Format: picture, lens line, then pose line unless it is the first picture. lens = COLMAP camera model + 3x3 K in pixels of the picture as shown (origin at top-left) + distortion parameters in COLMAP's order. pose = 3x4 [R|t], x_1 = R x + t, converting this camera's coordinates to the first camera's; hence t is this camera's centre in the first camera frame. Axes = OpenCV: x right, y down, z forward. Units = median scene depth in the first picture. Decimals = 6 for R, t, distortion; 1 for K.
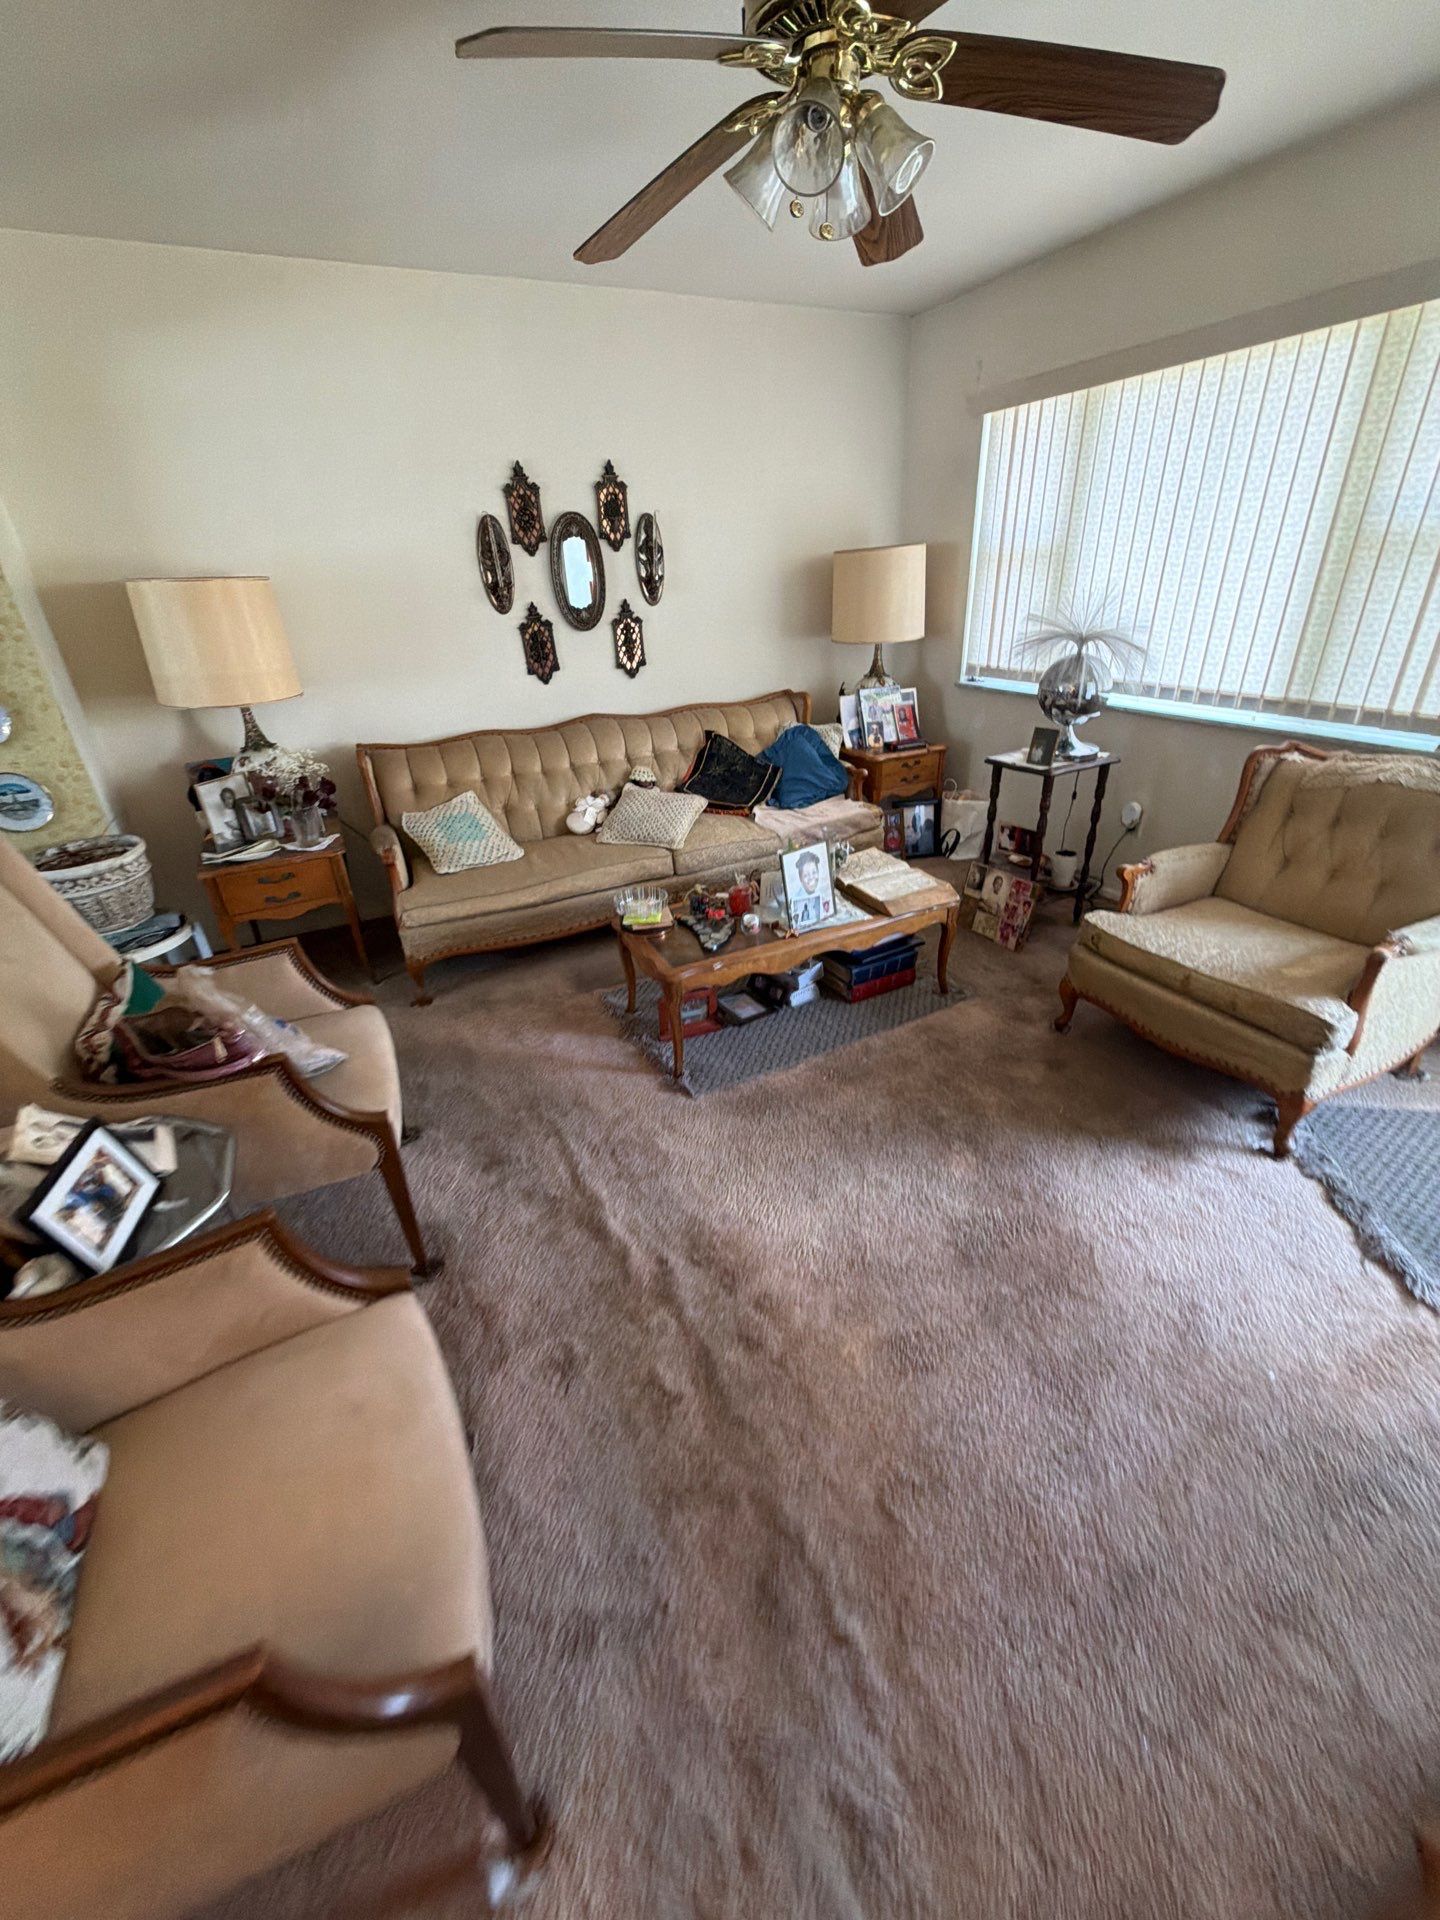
lens RADIAL K [[768.5, 0, 720.0], [0, 768.5, 960.0], [0, 0, 1]] dist [0.002456, -0.000253]
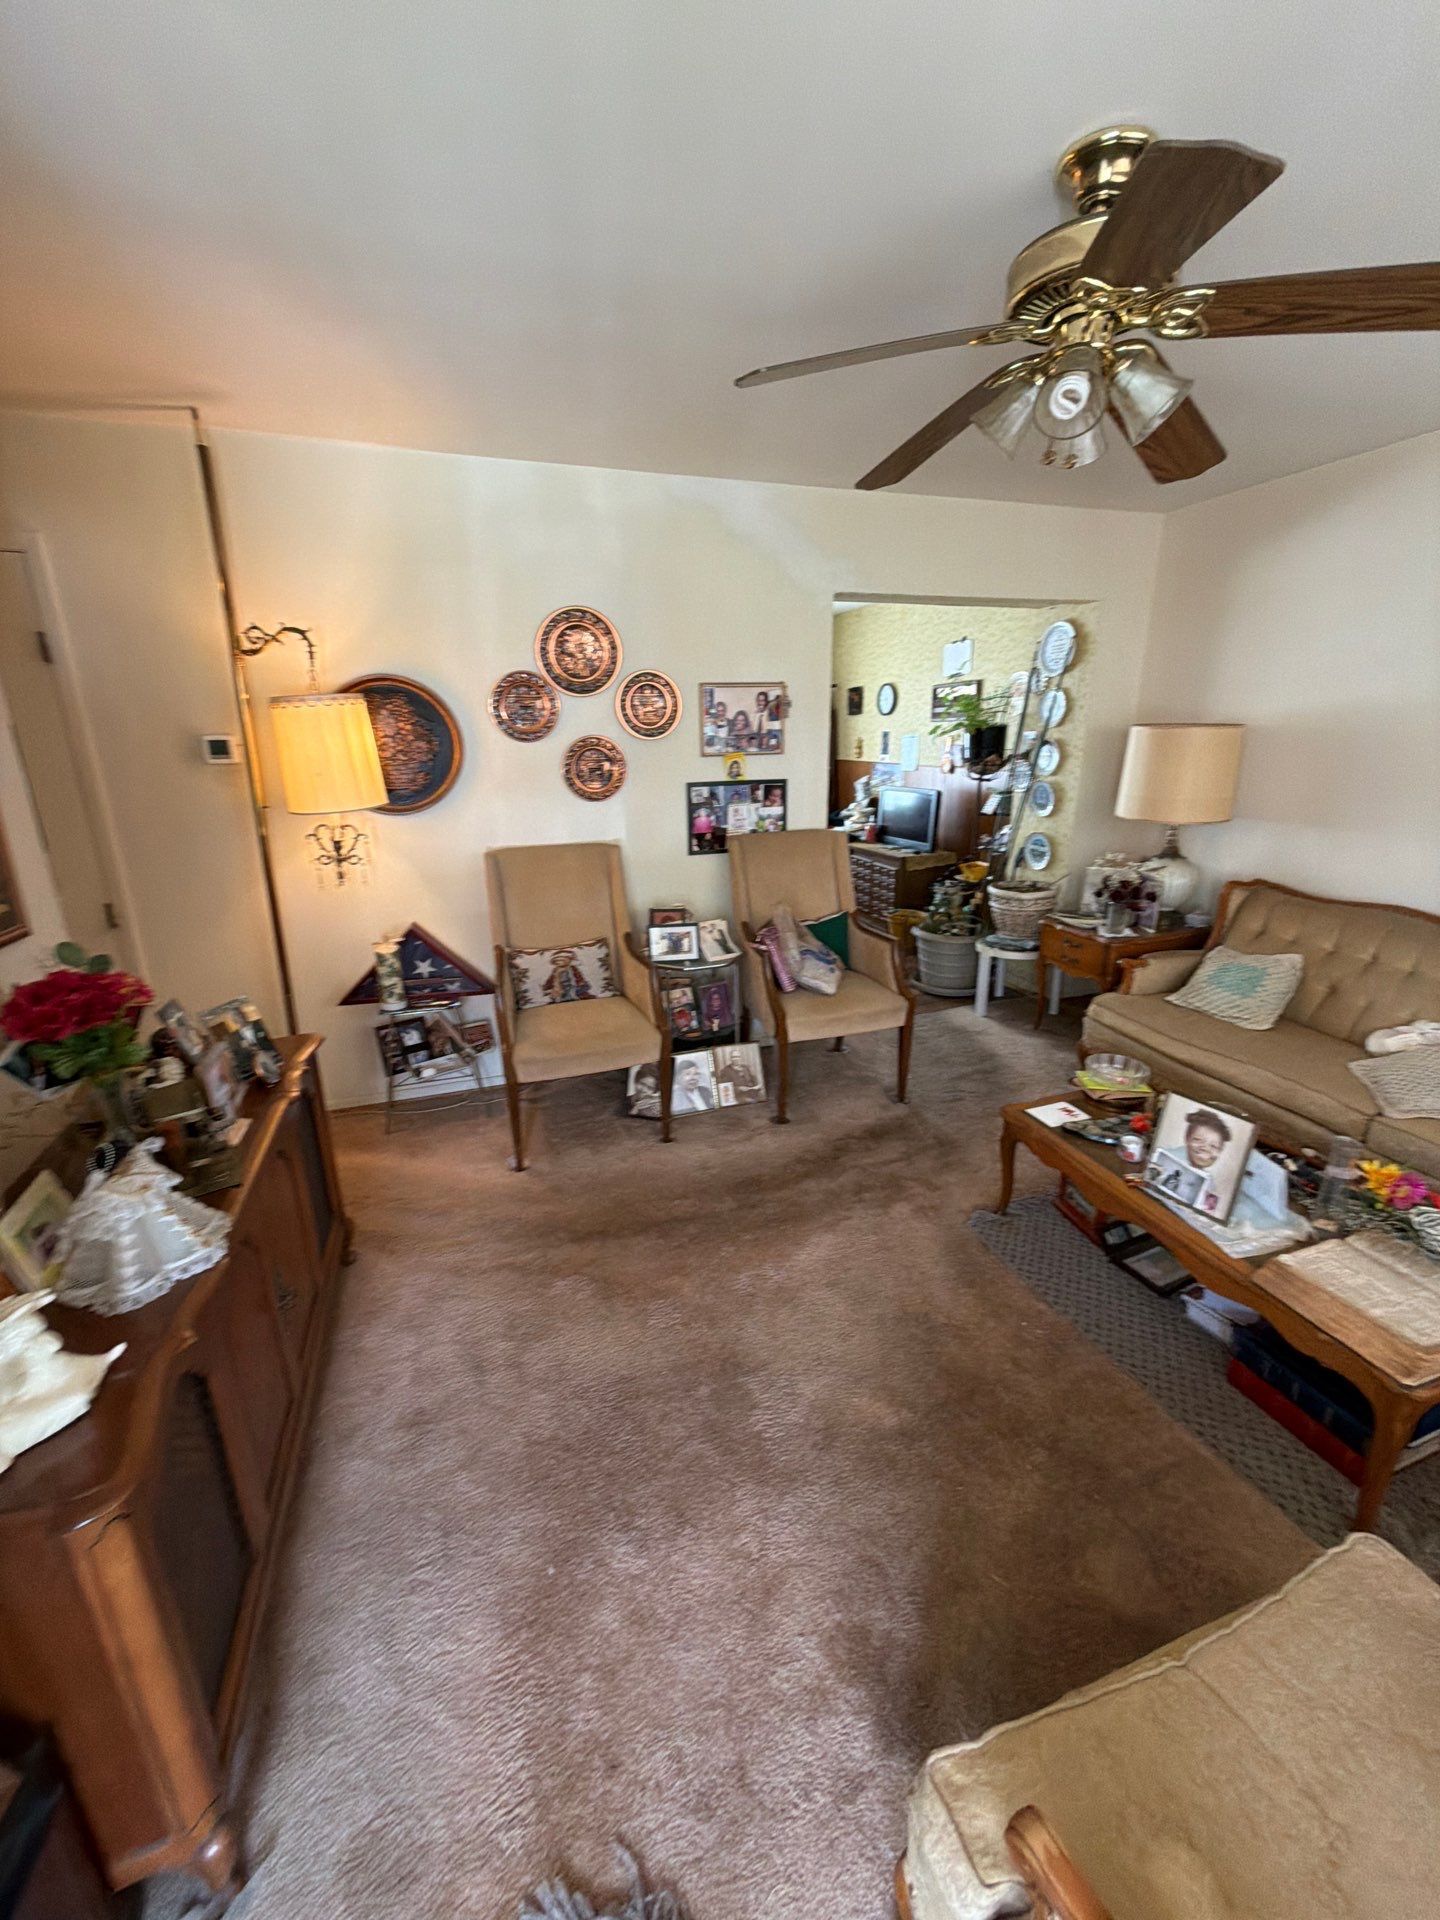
lens RADIAL K [[768.5, 0, 720.0], [0, 768.5, 960.0], [0, 0, 1]] dist [0.002456, -0.000253]
pose [[-0.134401, 0.330217, -0.934287, 0.605110], [-0.435571, 0.827186, 0.355022, -0.236565], [0.890064, 0.454664, 0.032659, 0.365689]]
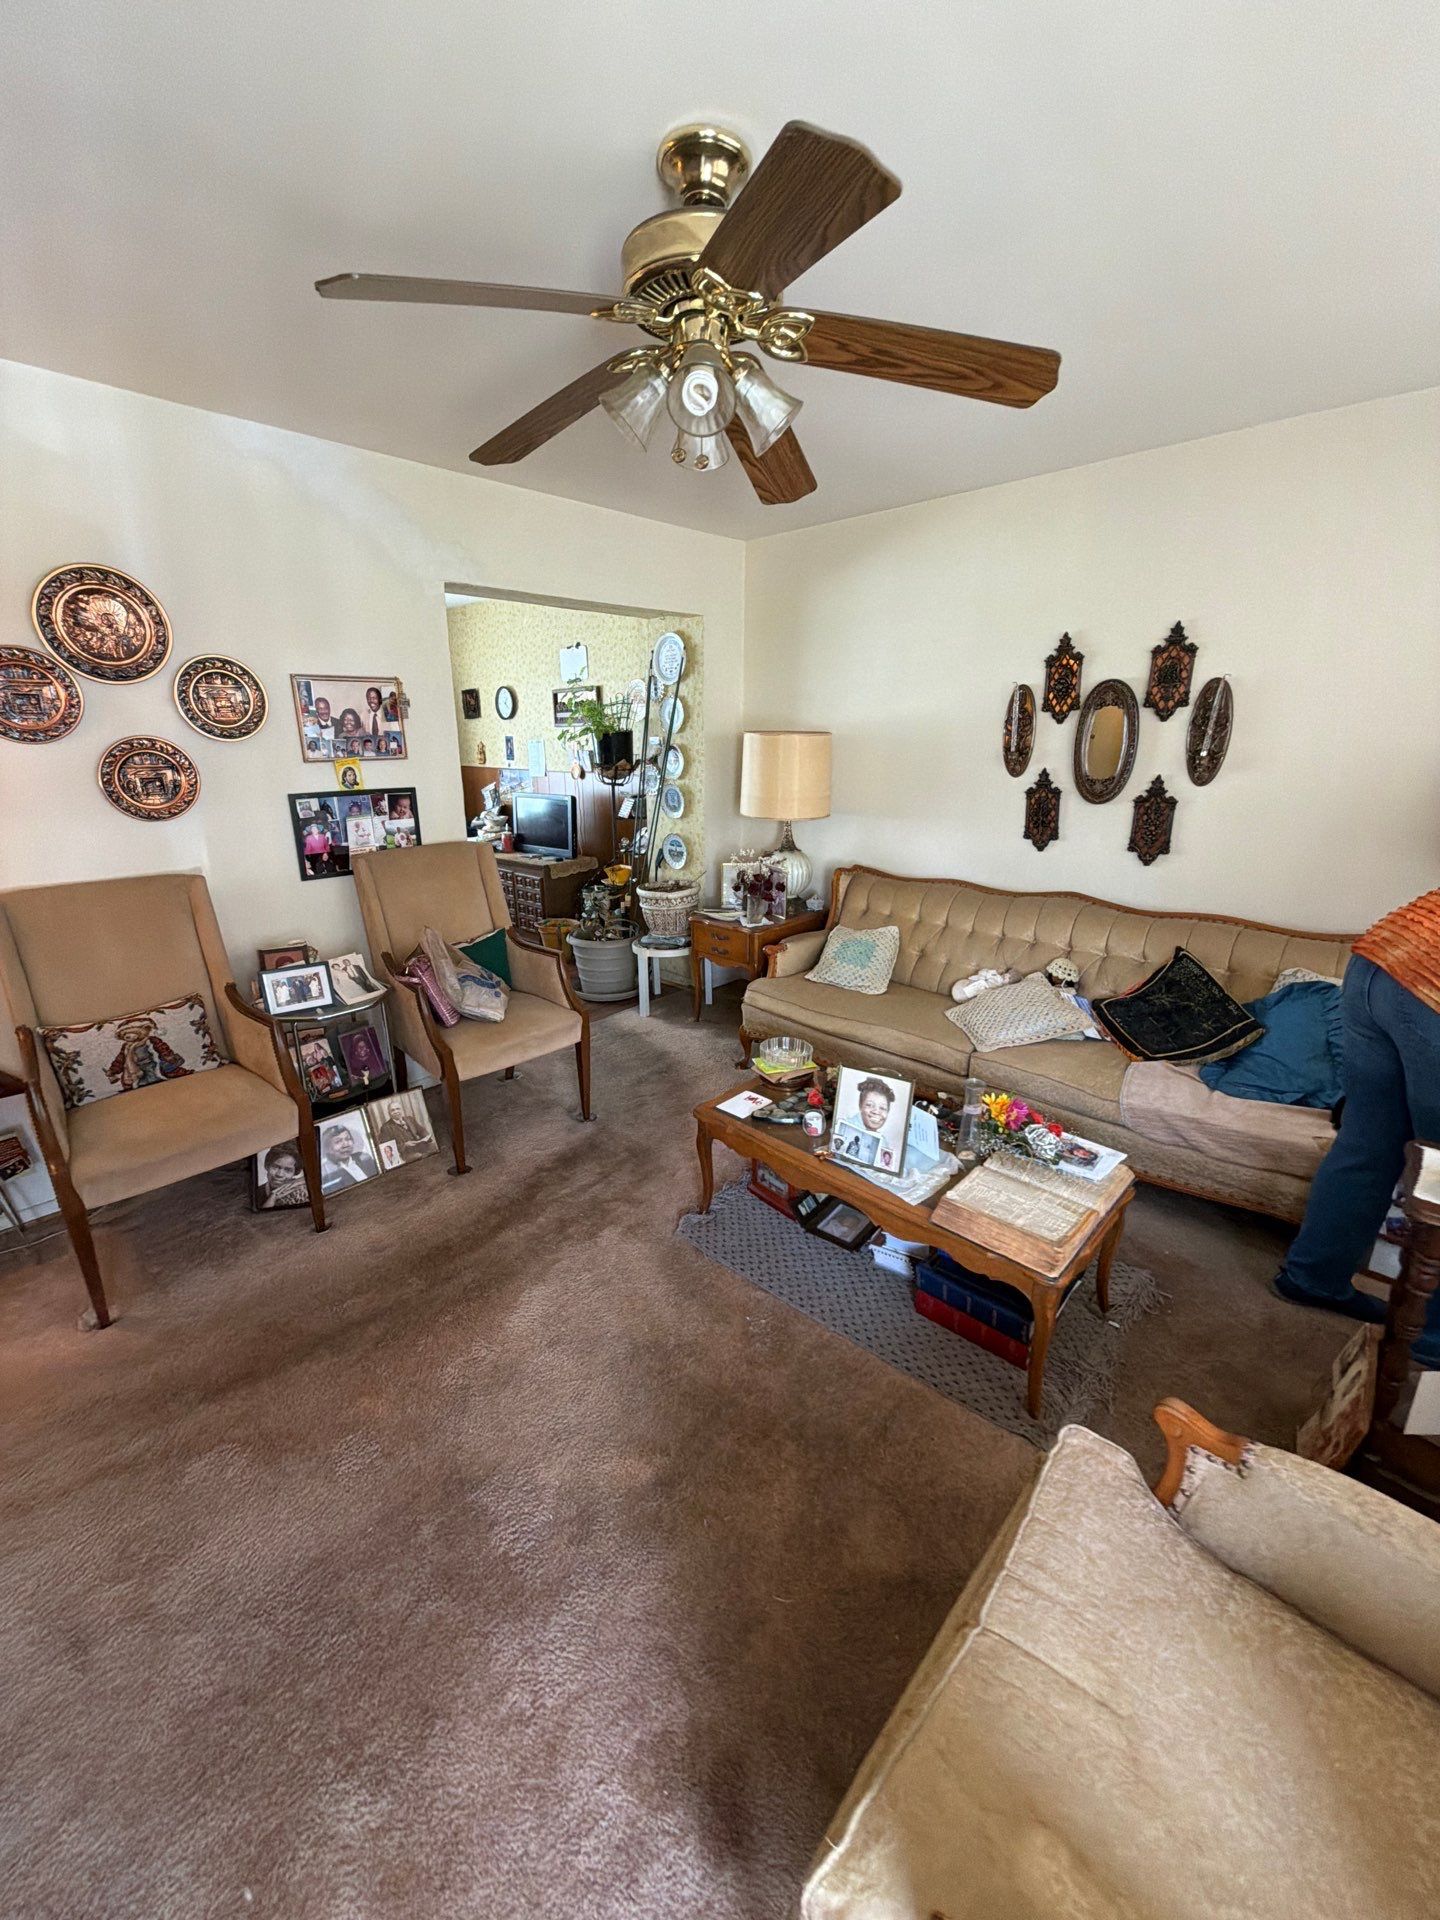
lens RADIAL K [[768.5, 0, 720.0], [0, 768.5, 960.0], [0, 0, 1]] dist [0.002456, -0.000253]
pose [[0.335680, 0.310027, -0.889495, 0.551842], [-0.441745, 0.885825, 0.142041, -0.219486], [0.831974, 0.345250, 0.434307, 0.345074]]
